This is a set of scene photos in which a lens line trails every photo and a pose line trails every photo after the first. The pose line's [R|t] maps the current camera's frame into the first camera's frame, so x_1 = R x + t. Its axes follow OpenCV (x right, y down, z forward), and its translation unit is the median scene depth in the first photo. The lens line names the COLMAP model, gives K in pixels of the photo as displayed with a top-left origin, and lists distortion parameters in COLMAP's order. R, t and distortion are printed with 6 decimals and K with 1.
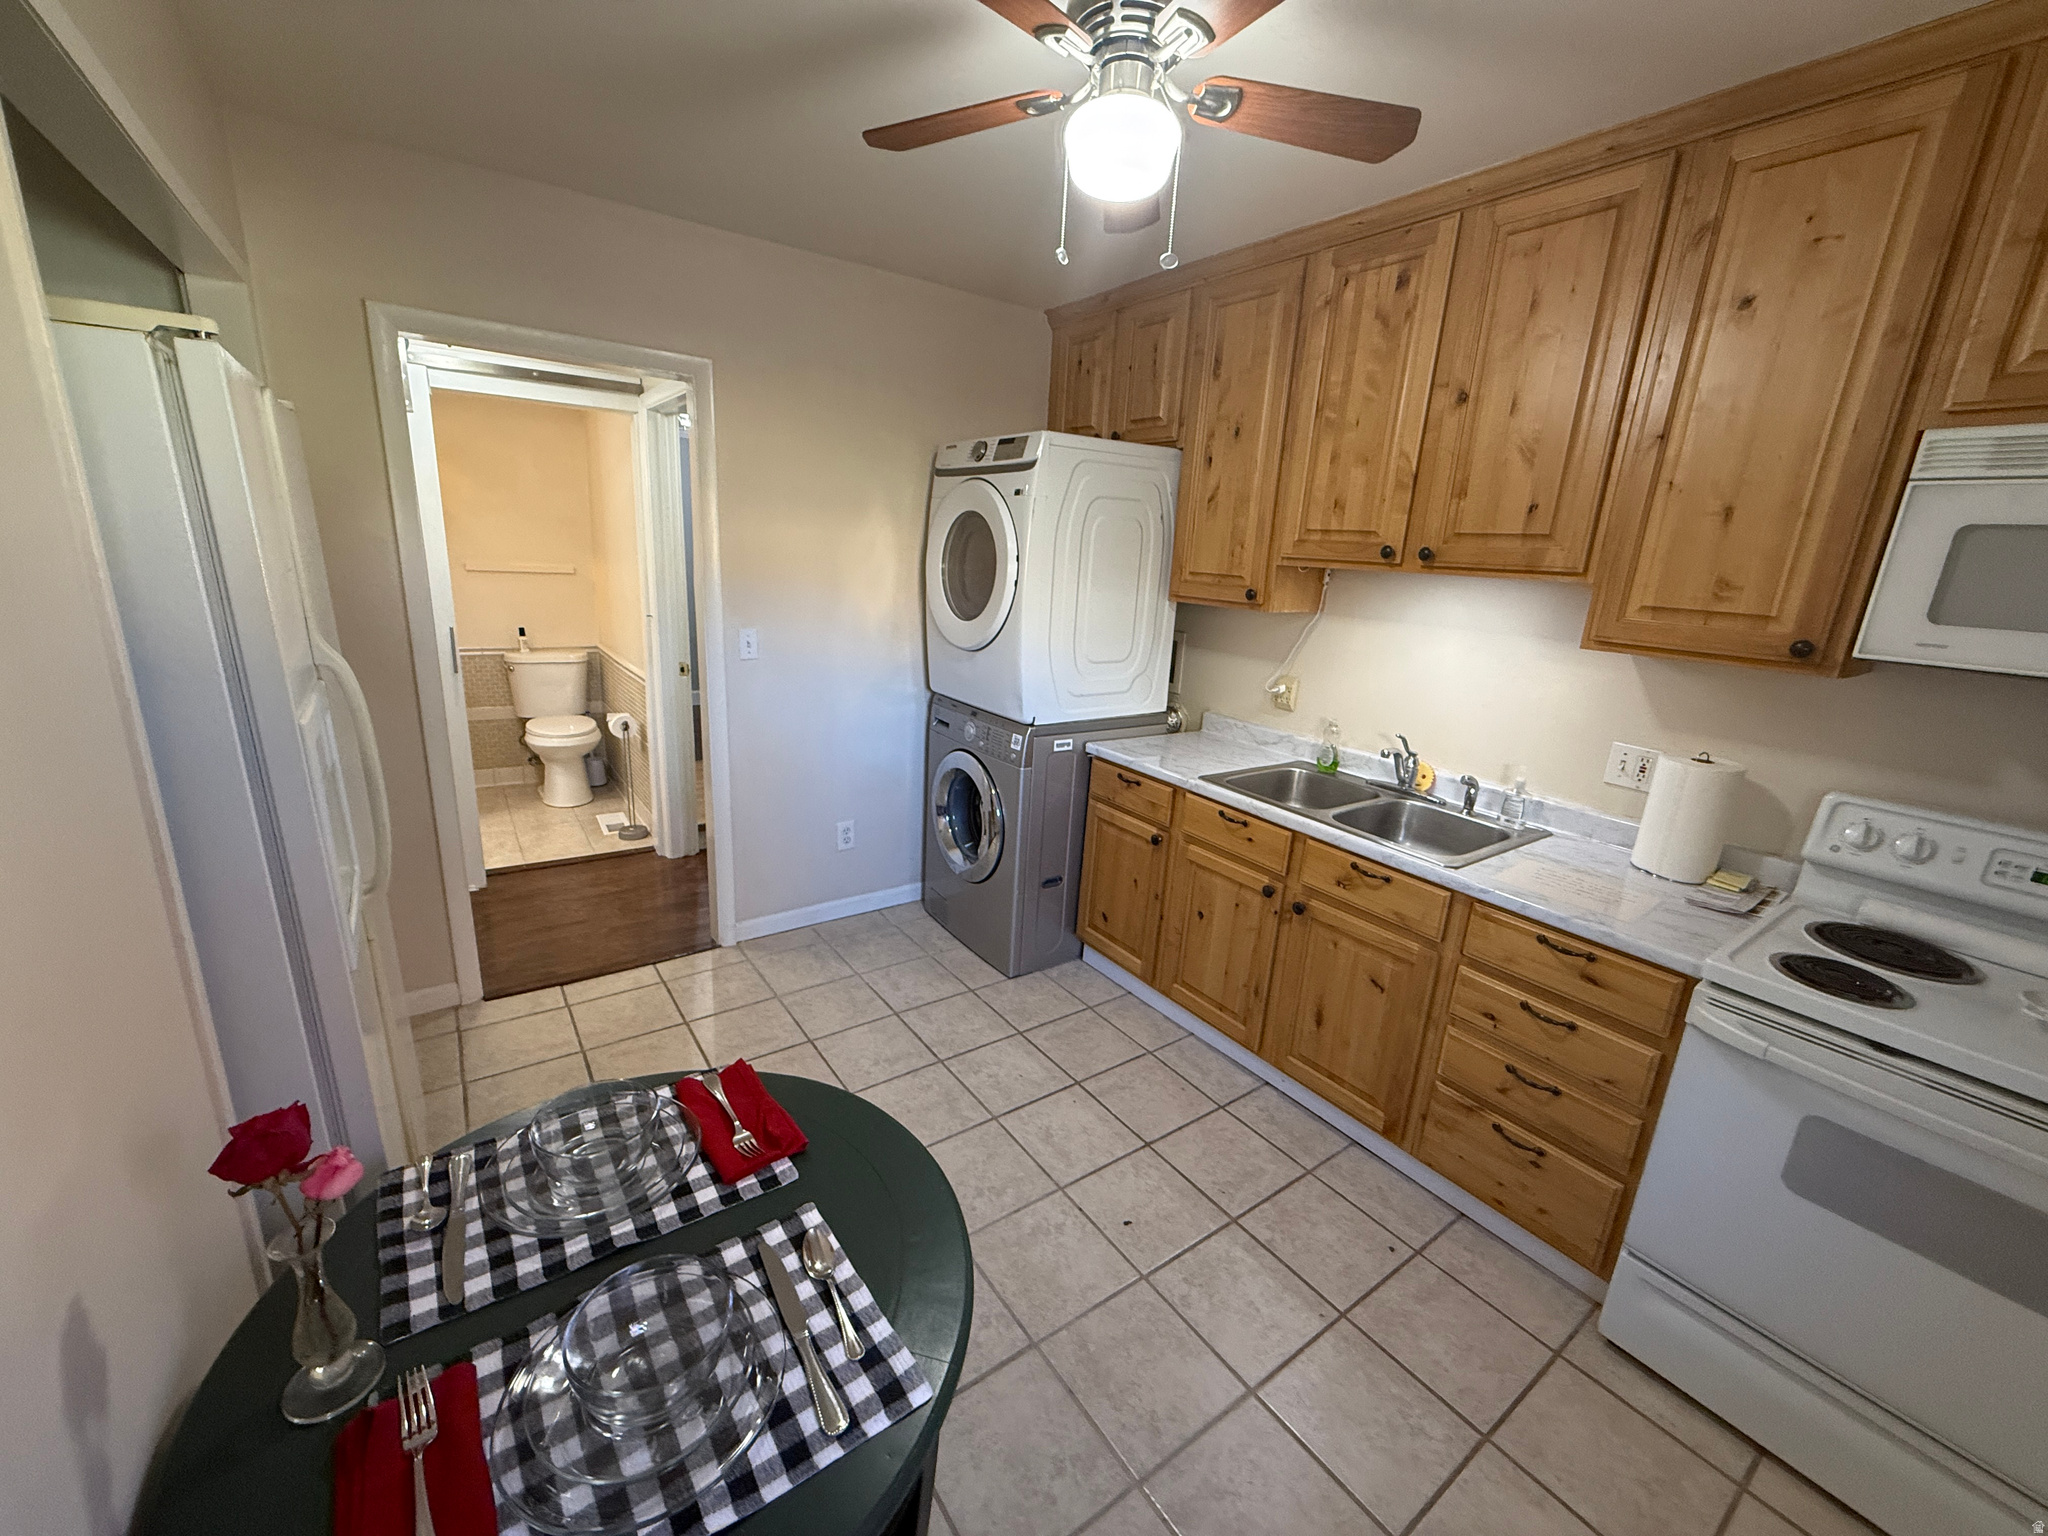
lens RADIAL K [[823.4, 0, 1022.2], [0, 823.4, 766.3], [0, 0, 1]] dist [0.000419, 0.000383]
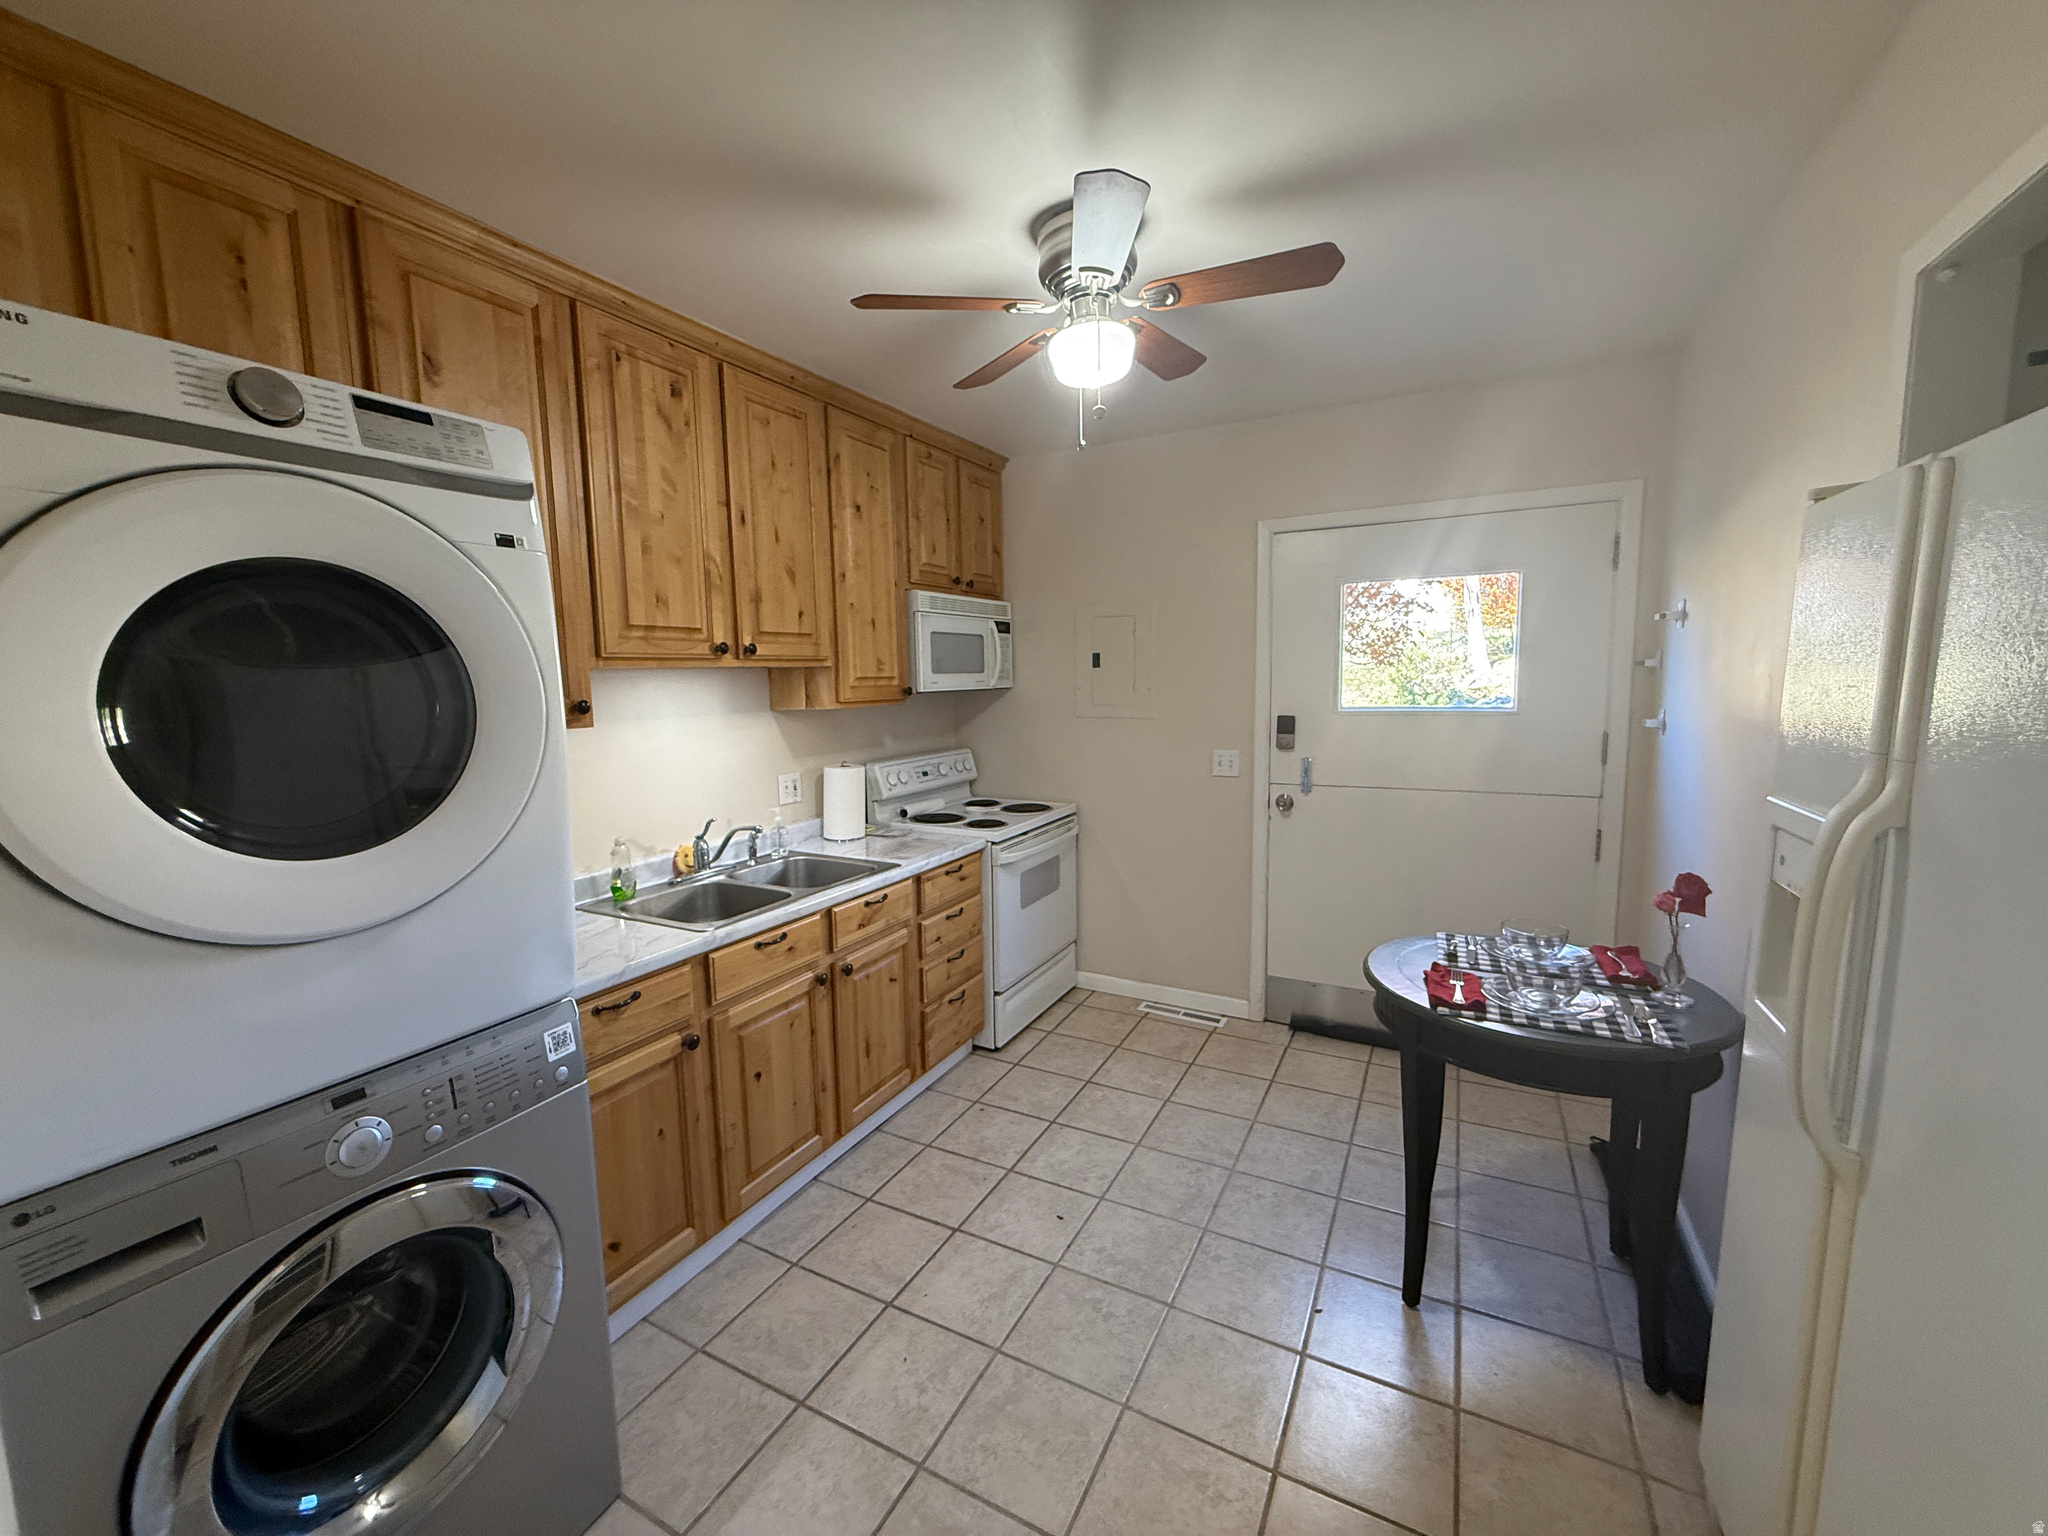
lens RADIAL K [[808.8, 0, 1022.5], [0, 808.8, 765.5], [0, 0, 1]] dist [0.000300, 0.000354]
pose [[-0.449769, -0.144733, 0.881340, -0.658353], [0.228526, 0.935286, 0.270215, -0.310842], [-0.863414, 0.322944, -0.387588, 1.113840]]
